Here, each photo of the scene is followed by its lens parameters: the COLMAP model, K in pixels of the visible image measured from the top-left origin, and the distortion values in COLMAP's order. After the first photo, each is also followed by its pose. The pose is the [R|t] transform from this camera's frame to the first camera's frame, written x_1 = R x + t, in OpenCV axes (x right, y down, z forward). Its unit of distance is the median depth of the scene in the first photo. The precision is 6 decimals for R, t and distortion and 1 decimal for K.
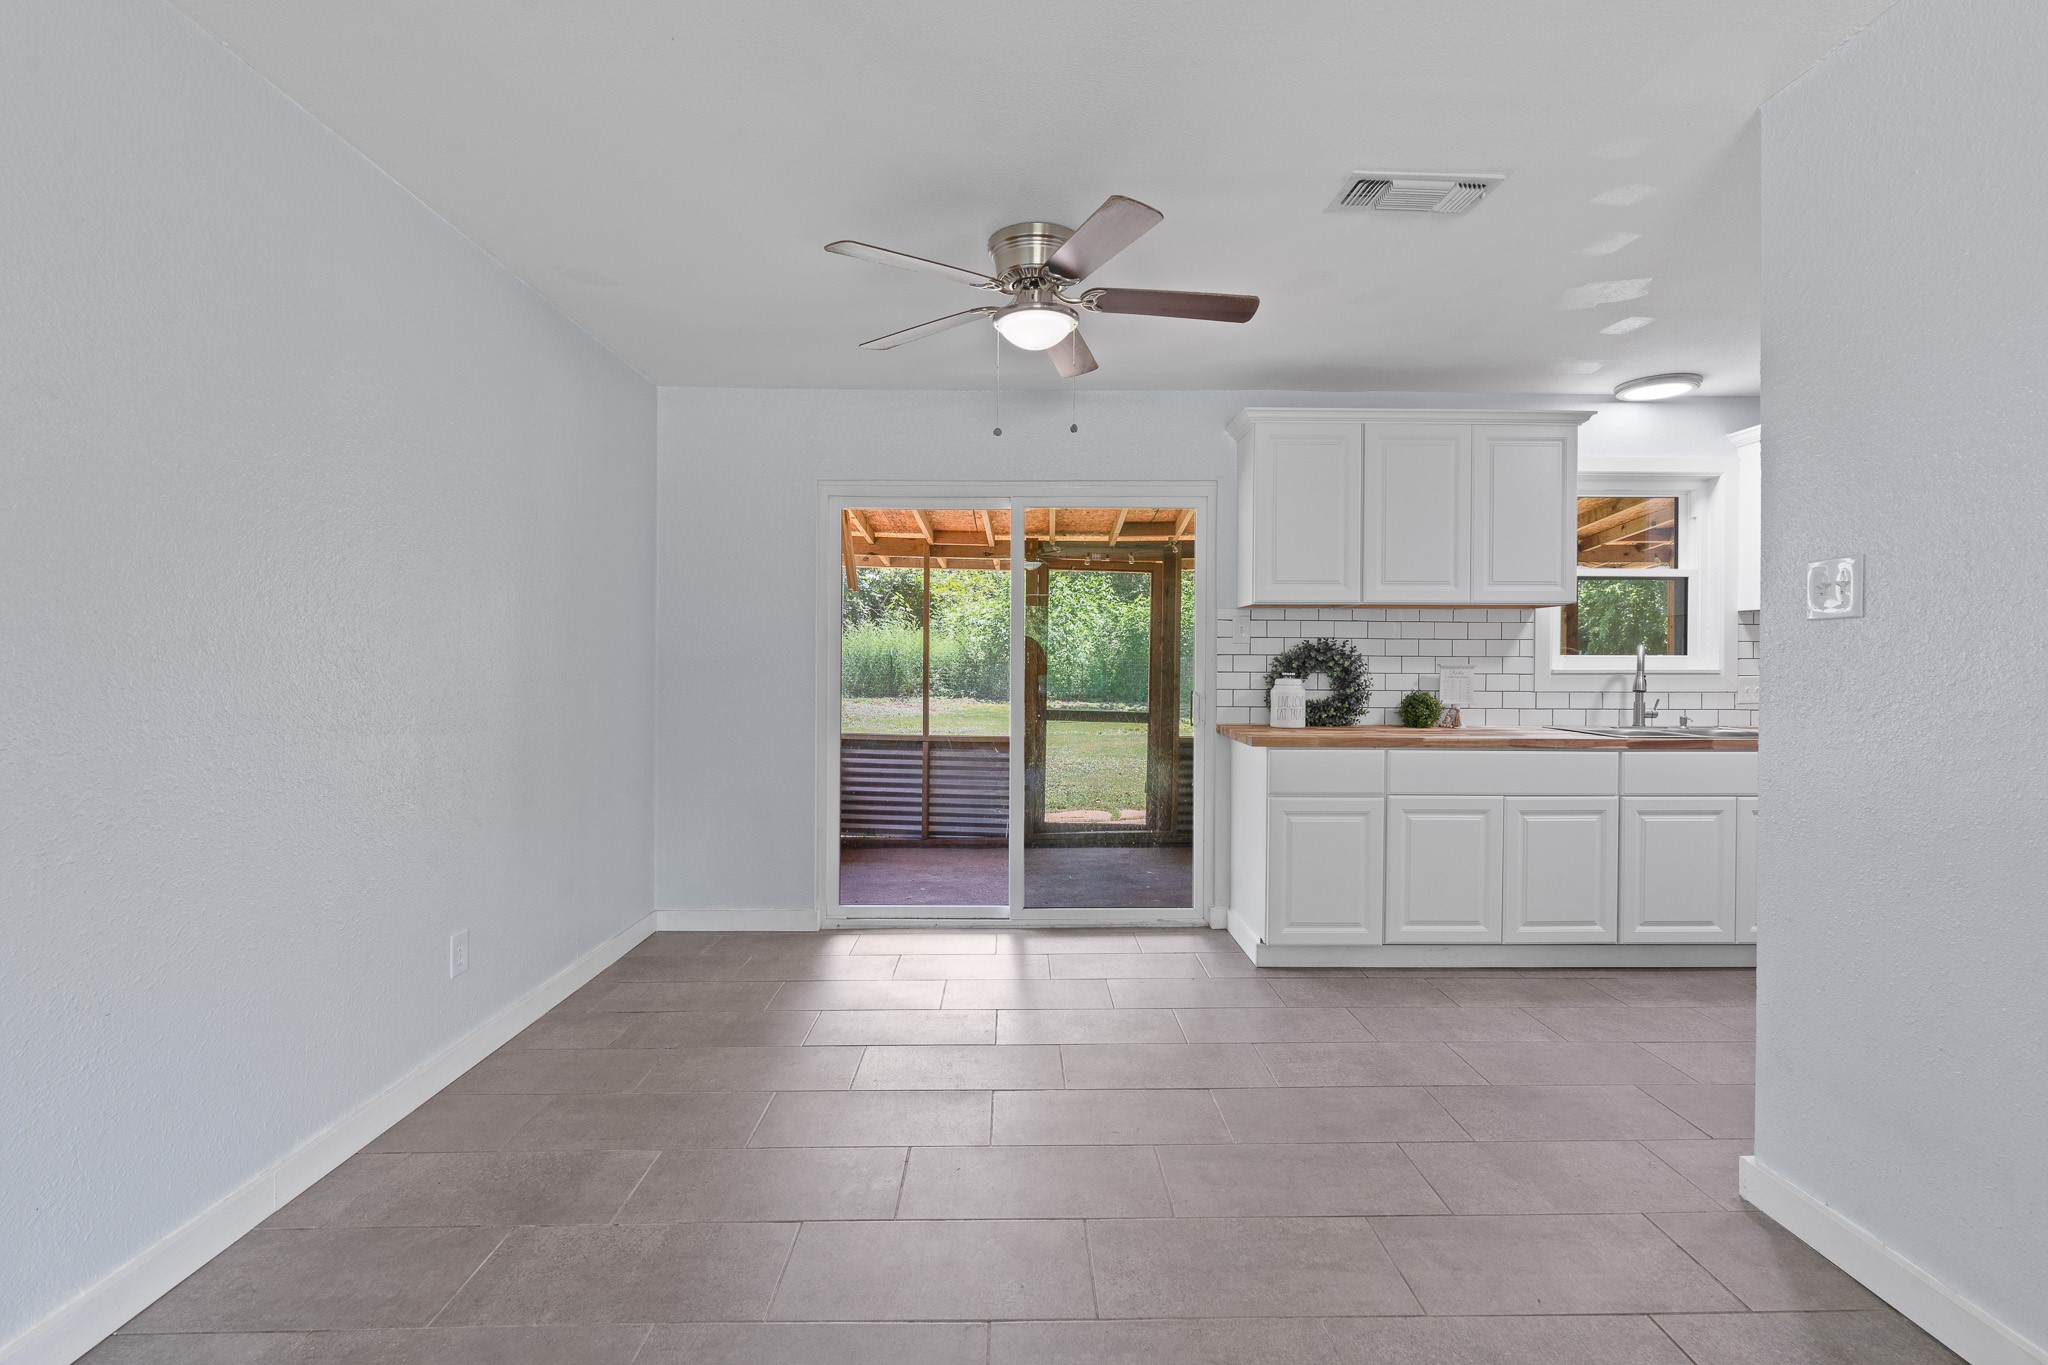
lens RADIAL K [[918.3, 0, 1034.5], [0, 918.3, 687.6], [0, 0, 1]] dist [0.000128, -0.000026]
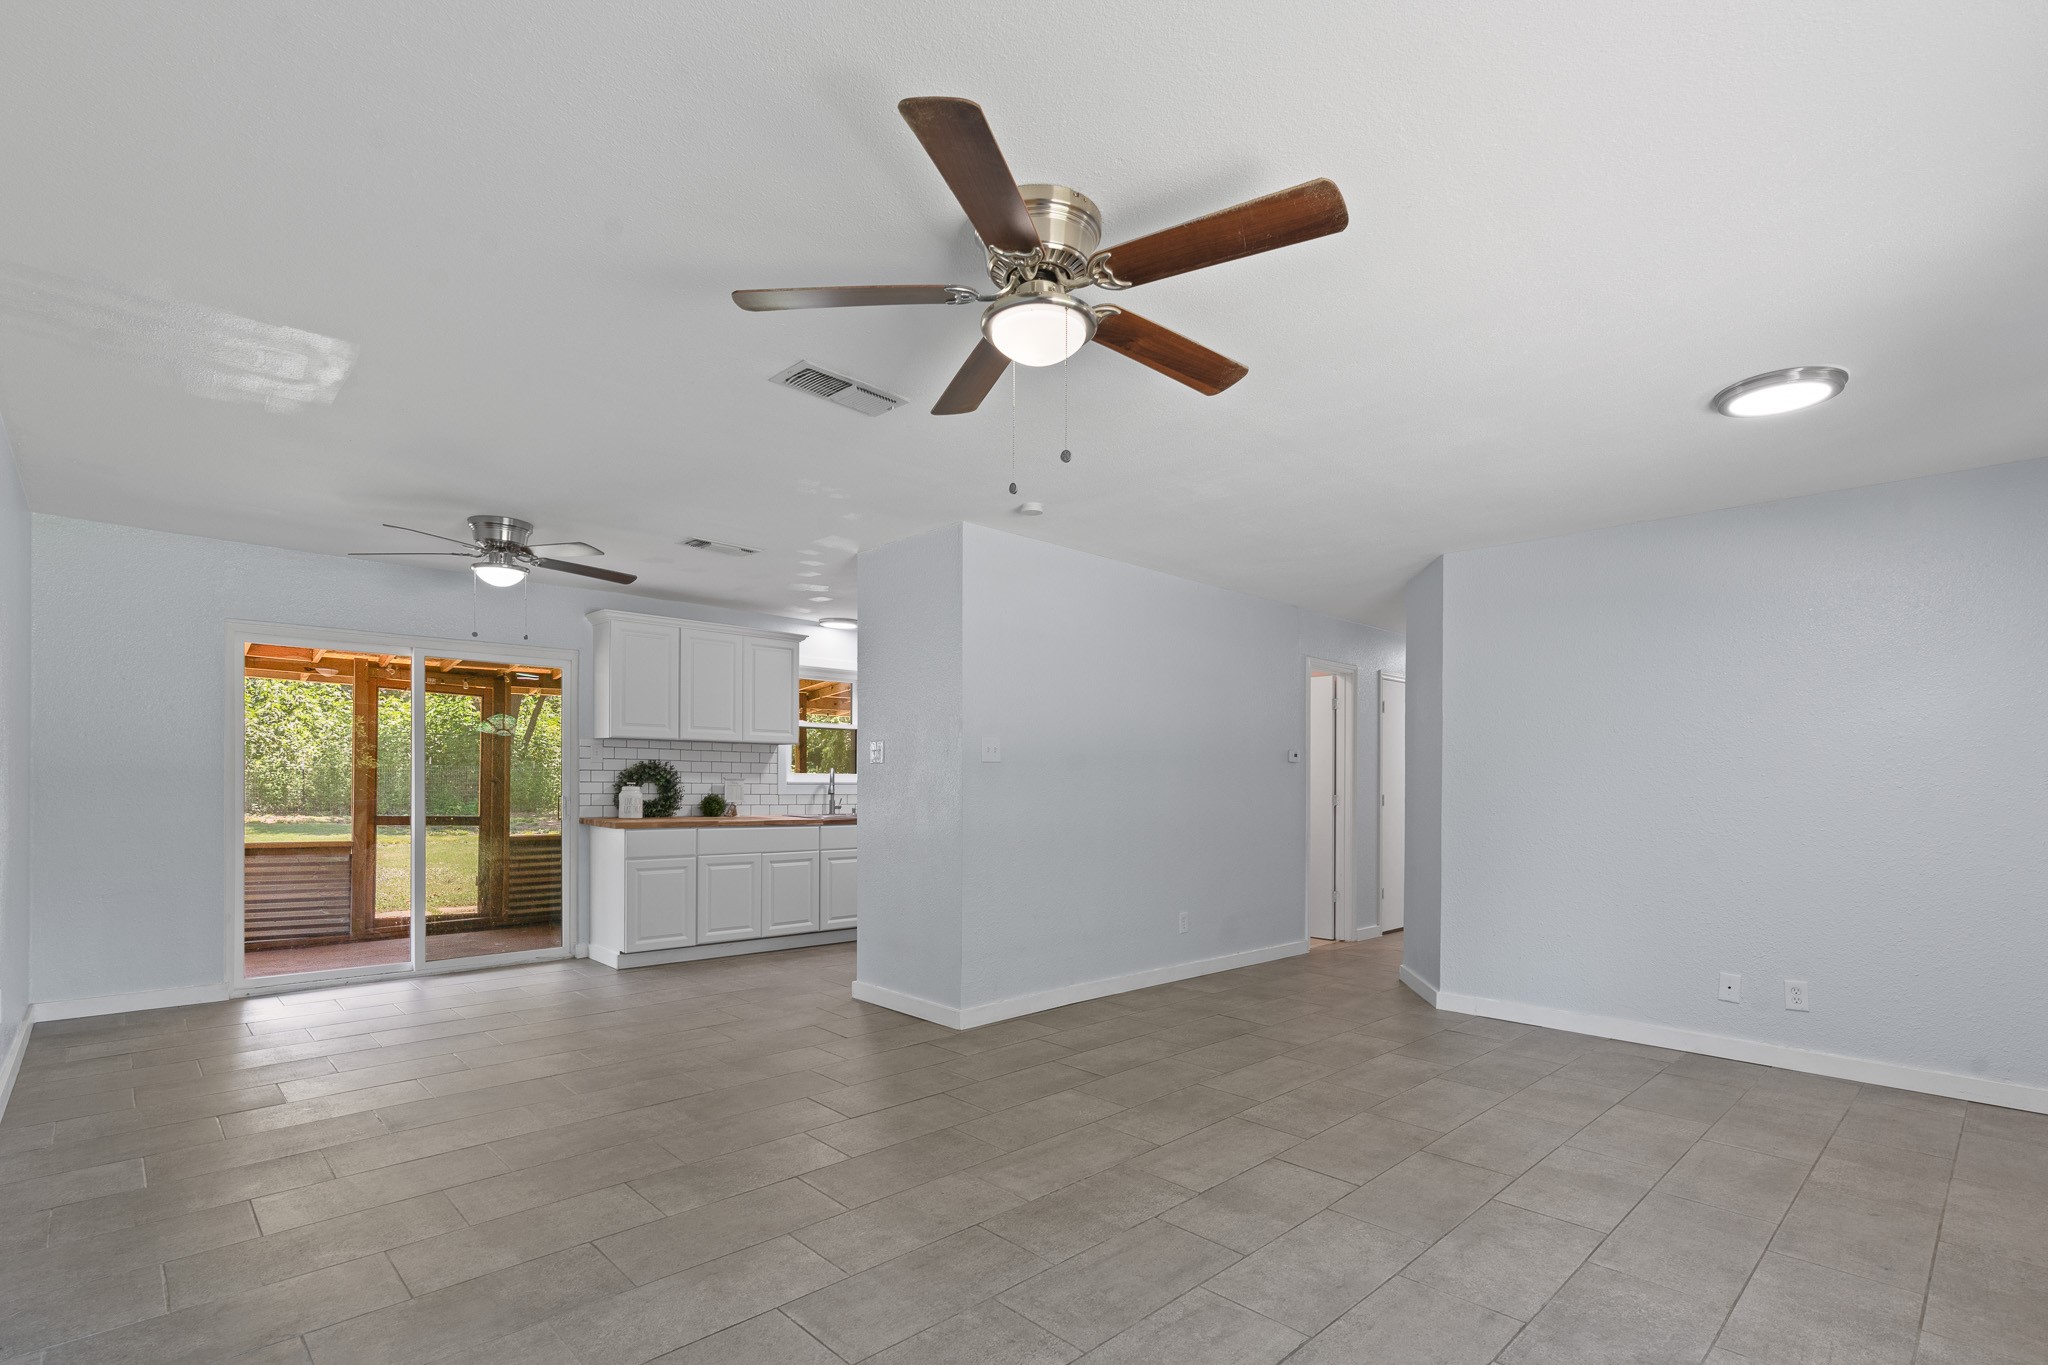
lens RADIAL K [[955.8, 0, 1027.7], [0, 955.8, 798.1], [0, 0, 1]] dist [-0.004586, -0.000208]
pose [[0.734172, -0.007108, 0.678926, -0.314557], [0.007116, 0.999971, 0.002775, 0.009815], [-0.678926, 0.002794, 0.734202, -0.608862]]
